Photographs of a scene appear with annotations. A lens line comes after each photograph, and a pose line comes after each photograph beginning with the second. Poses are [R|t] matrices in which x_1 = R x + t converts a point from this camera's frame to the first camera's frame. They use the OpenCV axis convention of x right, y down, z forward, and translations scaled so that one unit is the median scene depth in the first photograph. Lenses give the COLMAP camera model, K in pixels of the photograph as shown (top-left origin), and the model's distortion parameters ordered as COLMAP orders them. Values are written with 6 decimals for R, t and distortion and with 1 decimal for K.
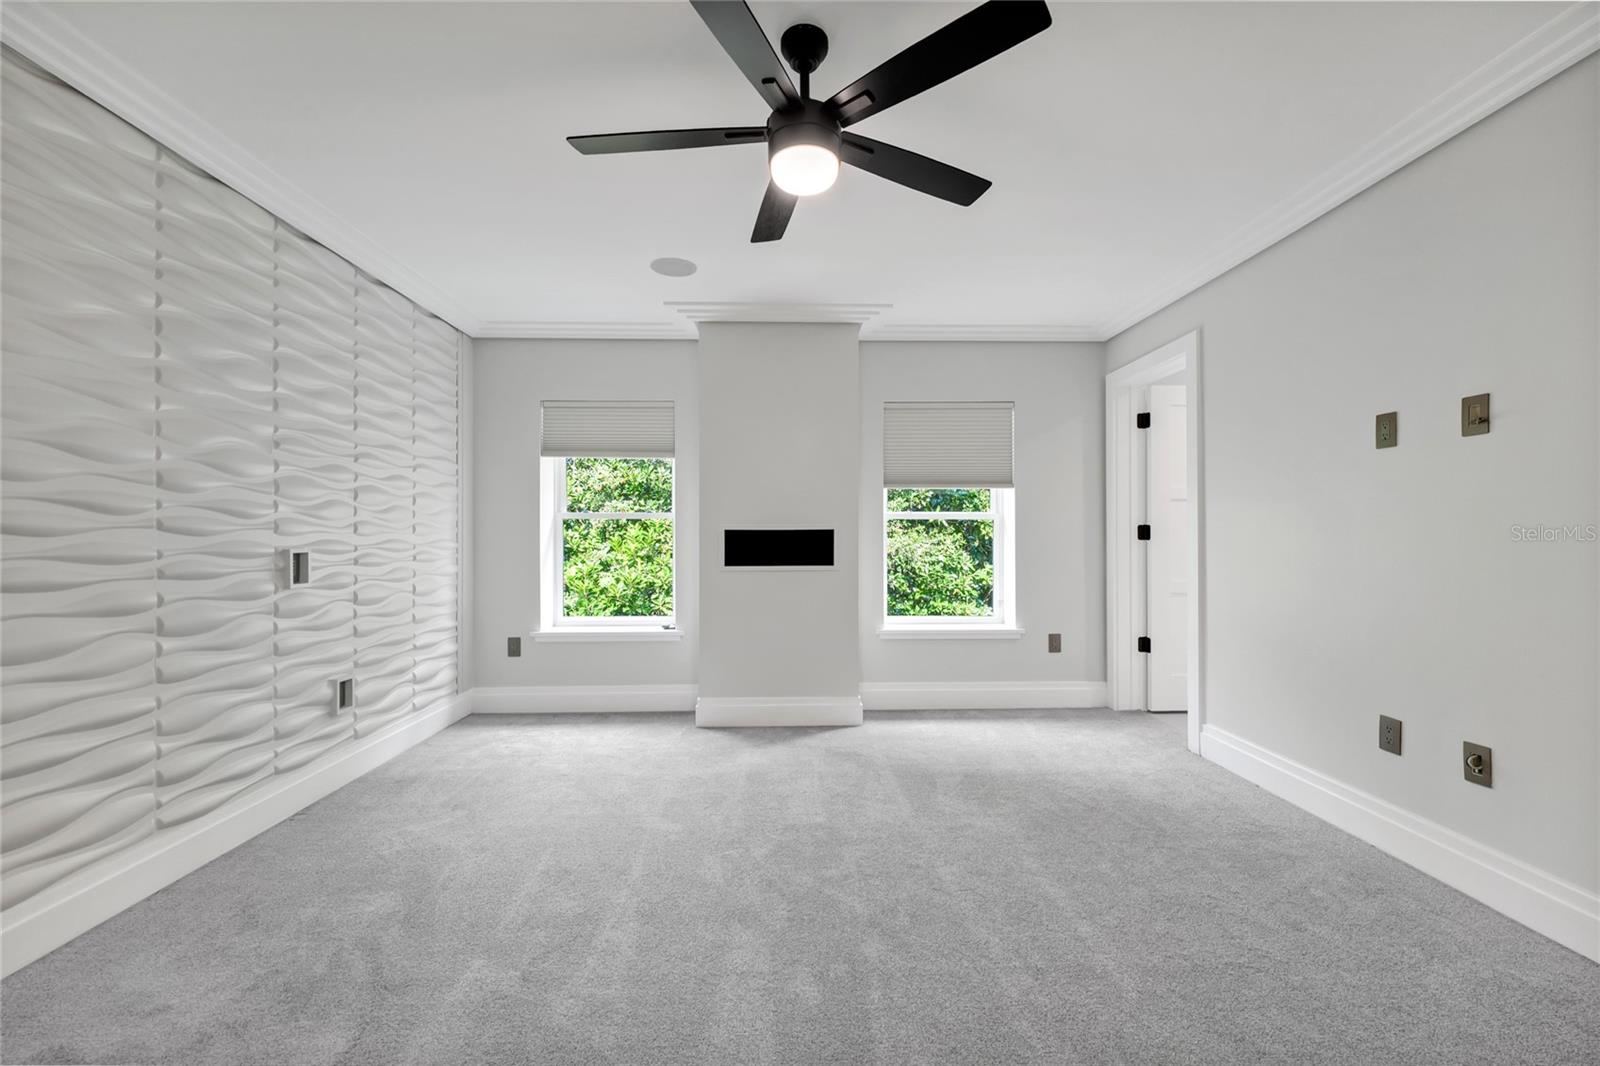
lens RADIAL K [[658.9, 0, 800.0], [0, 658.9, 533.0], [0, 0, 1]] dist [0.000337, 0.000061]
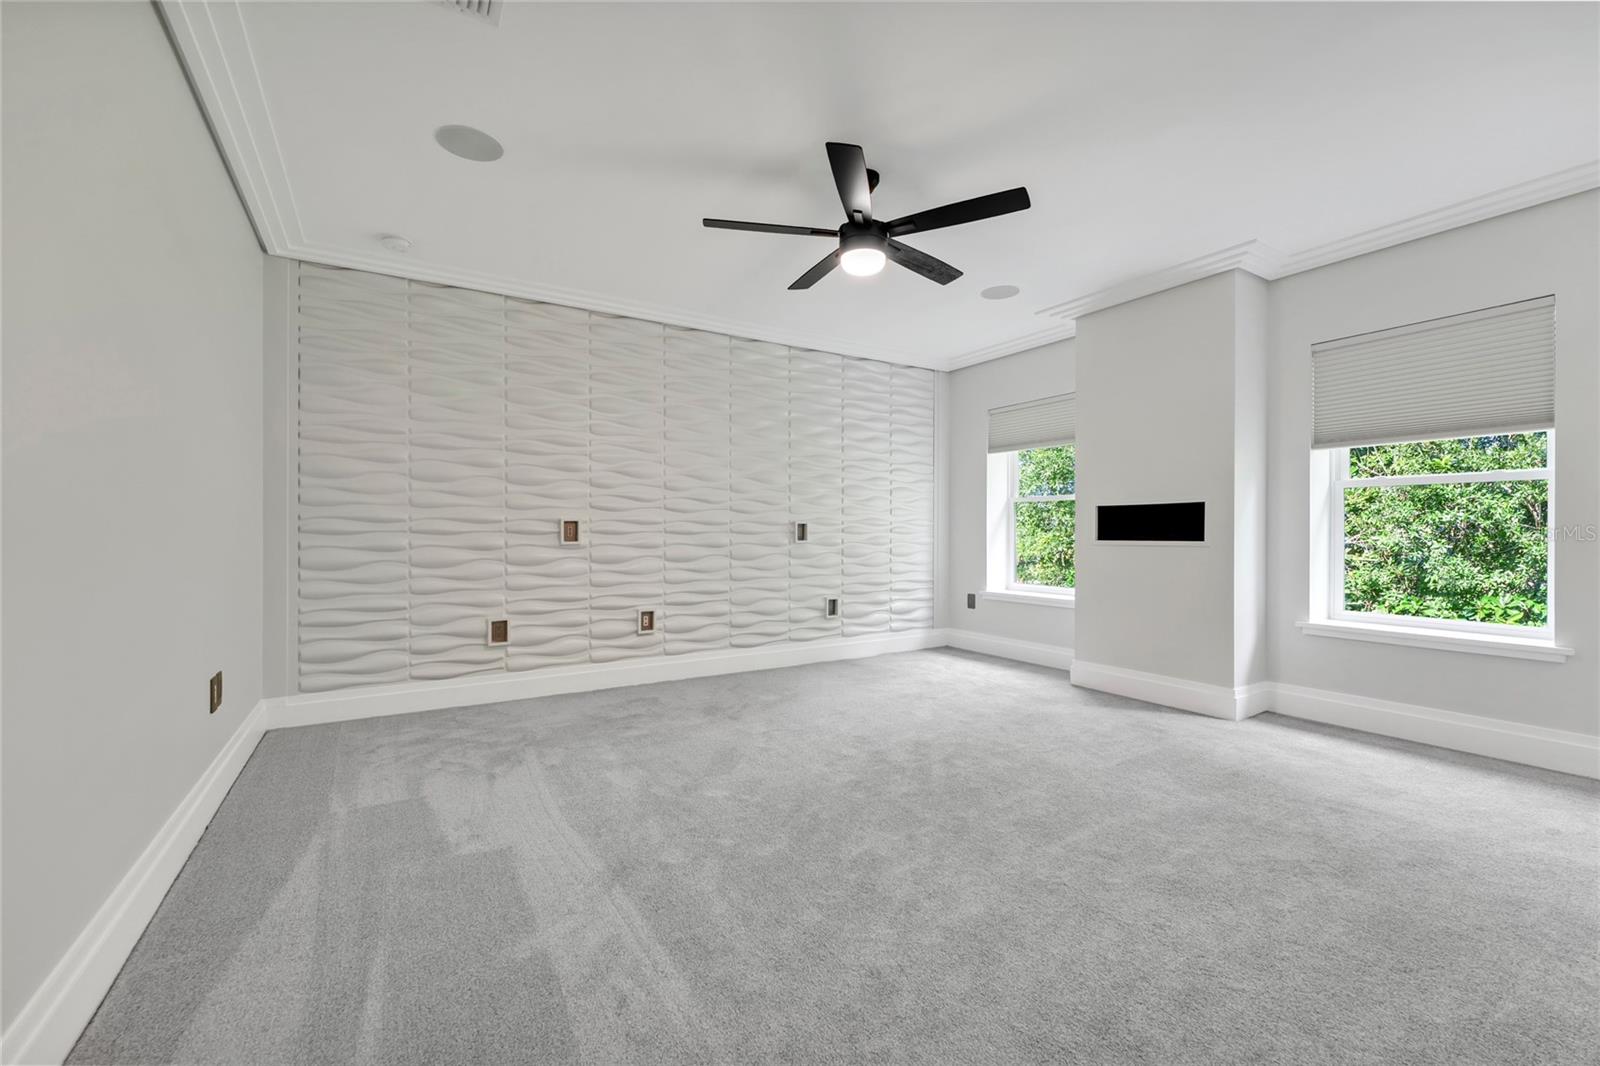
lens RADIAL K [[658.9, 0, 800.0], [0, 658.9, 533.0], [0, 0, 1]] dist [0.000337, 0.000061]
pose [[0.508018, 0.003236, -0.861340, 0.717433], [0.003429, 0.999977, 0.005779, 0.039373], [0.861339, -0.005889, 0.507996, 0.053552]]
